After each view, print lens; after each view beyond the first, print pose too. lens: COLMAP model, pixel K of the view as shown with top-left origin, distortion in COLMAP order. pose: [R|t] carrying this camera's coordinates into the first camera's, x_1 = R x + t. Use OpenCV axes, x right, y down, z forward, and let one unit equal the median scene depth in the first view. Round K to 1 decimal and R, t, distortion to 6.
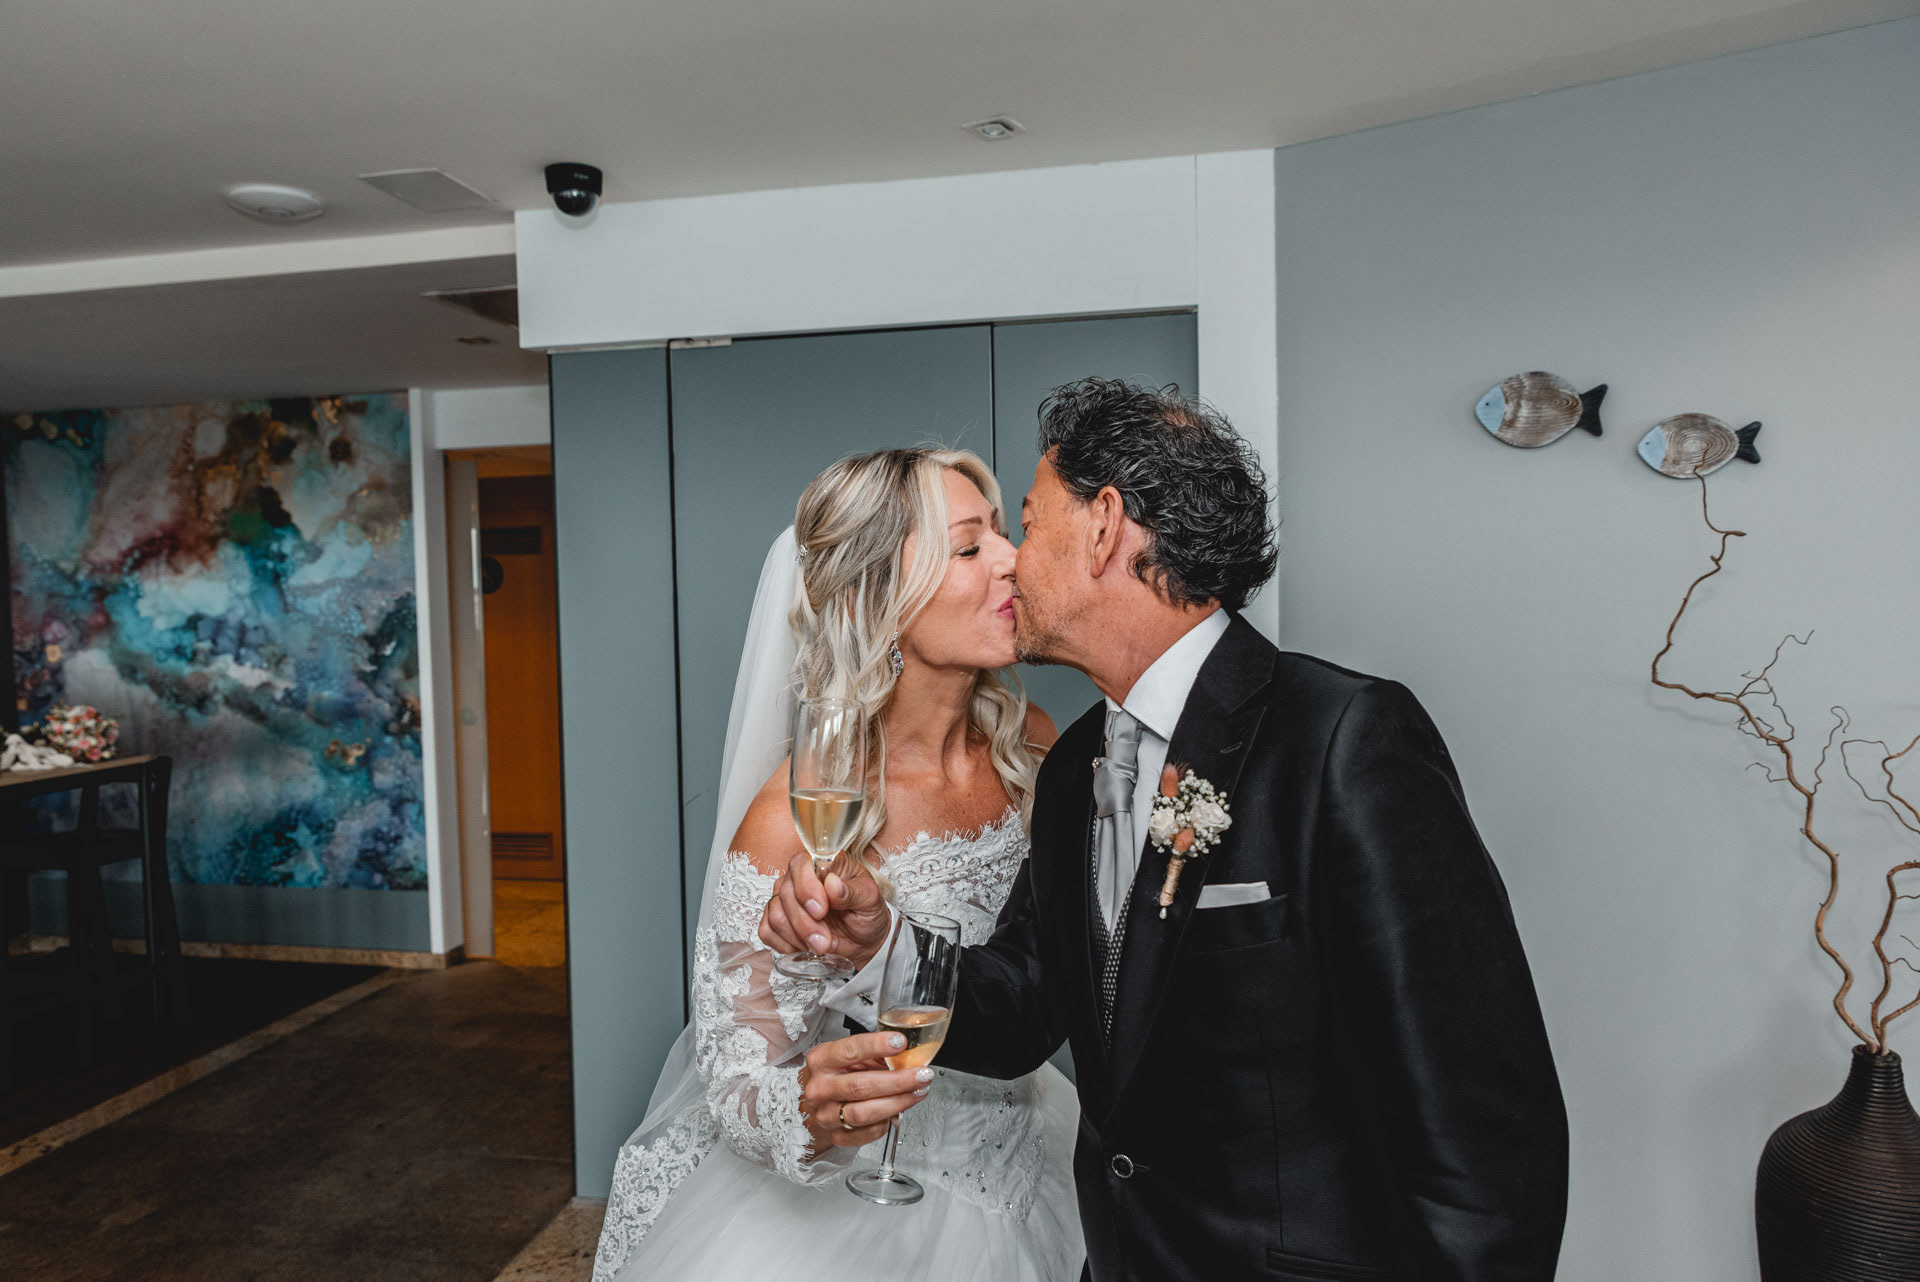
lens RADIAL K [[1306.1, 0, 957.8], [0, 1306.1, 655.0], [0, 0, 1]] dist [0.007663, 0.001719]
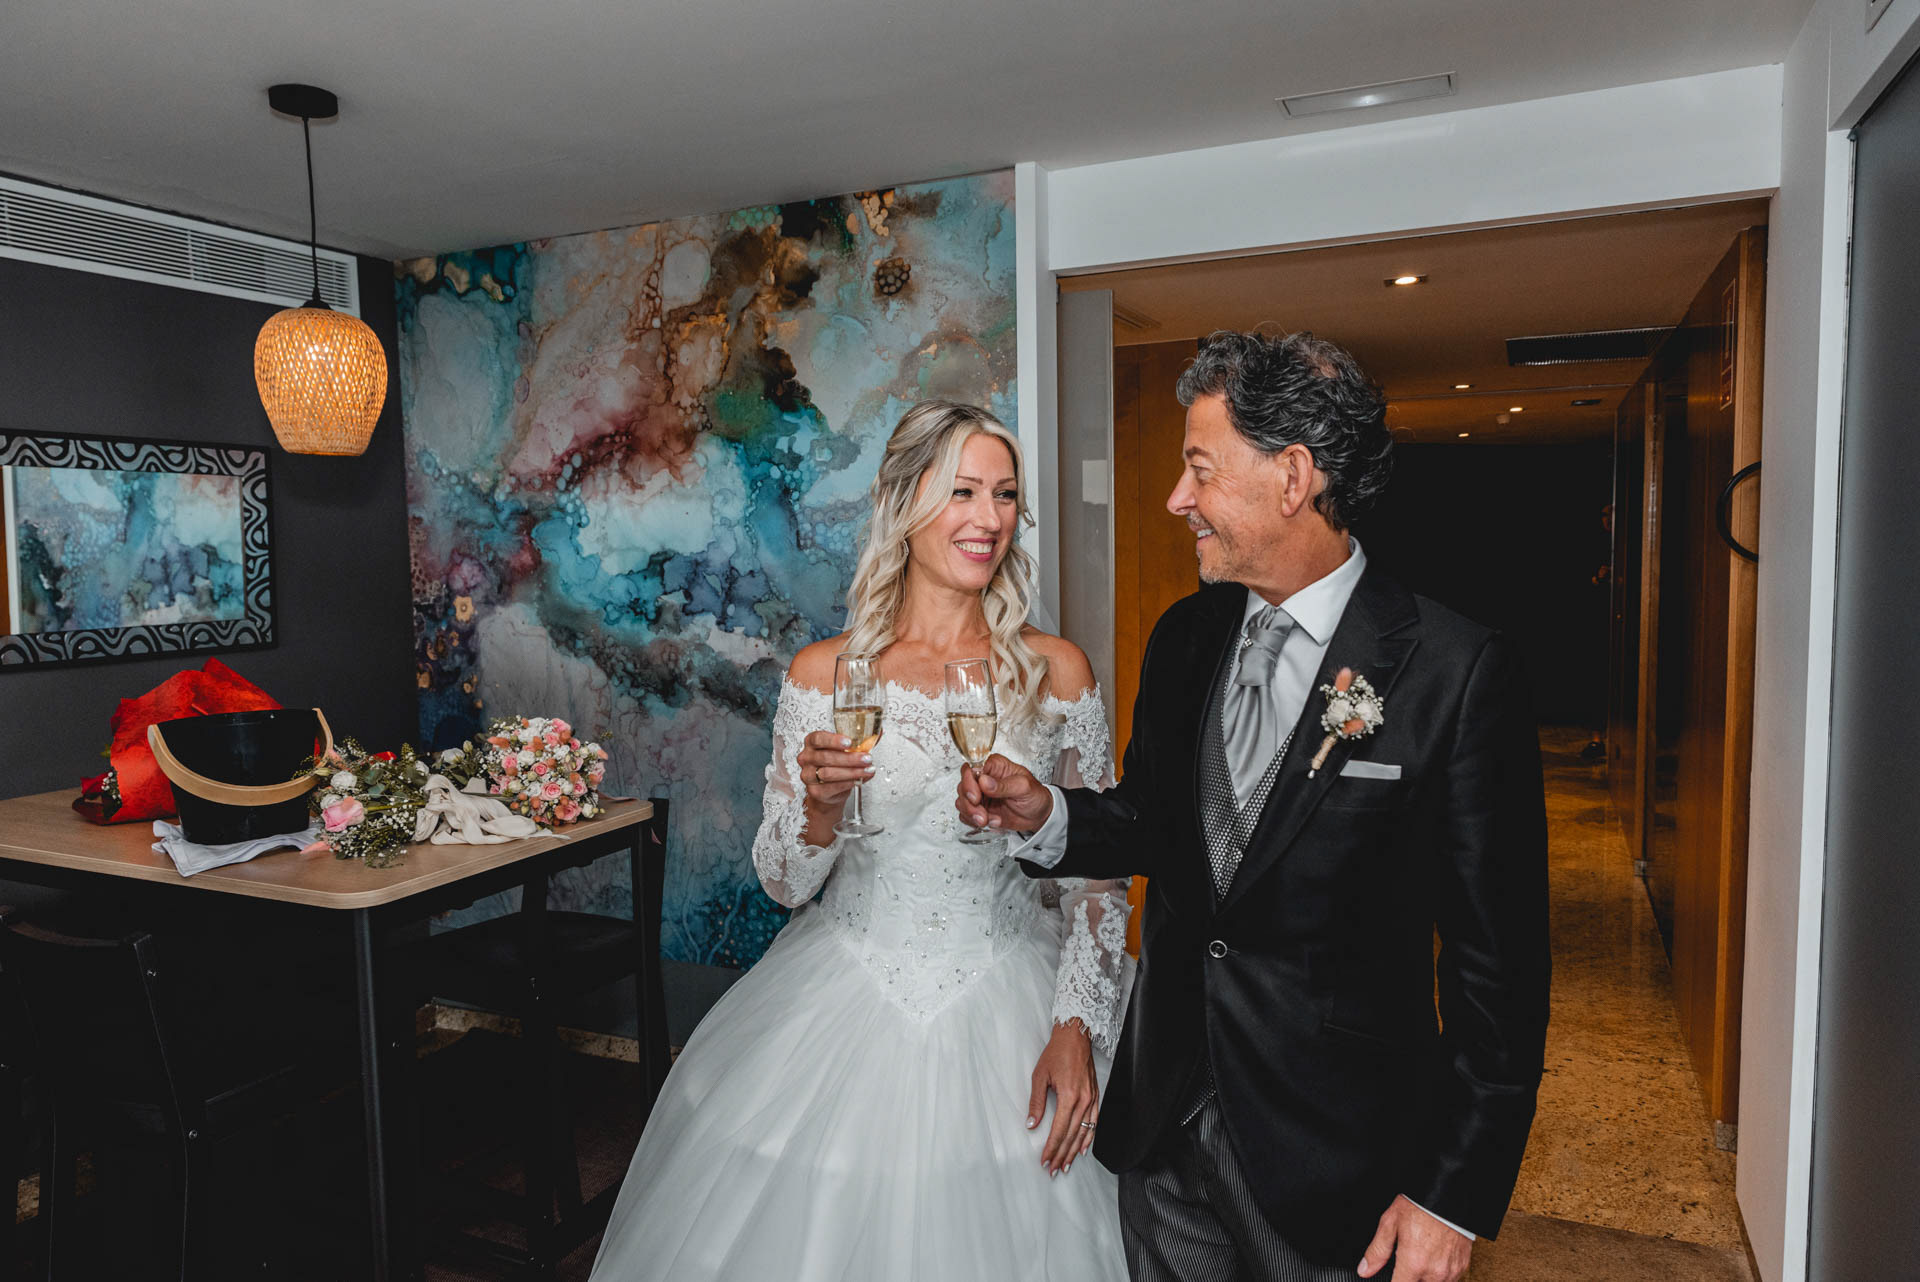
lens RADIAL K [[1306.1, 0, 957.8], [0, 1306.1, 655.0], [0, 0, 1]] dist [0.007663, 0.001719]
pose [[0.977481, 0.019645, -0.210106, -0.302476], [-0.011293, 0.999100, 0.040879, -0.008030], [0.210720, -0.037585, 0.976824, 0.397689]]
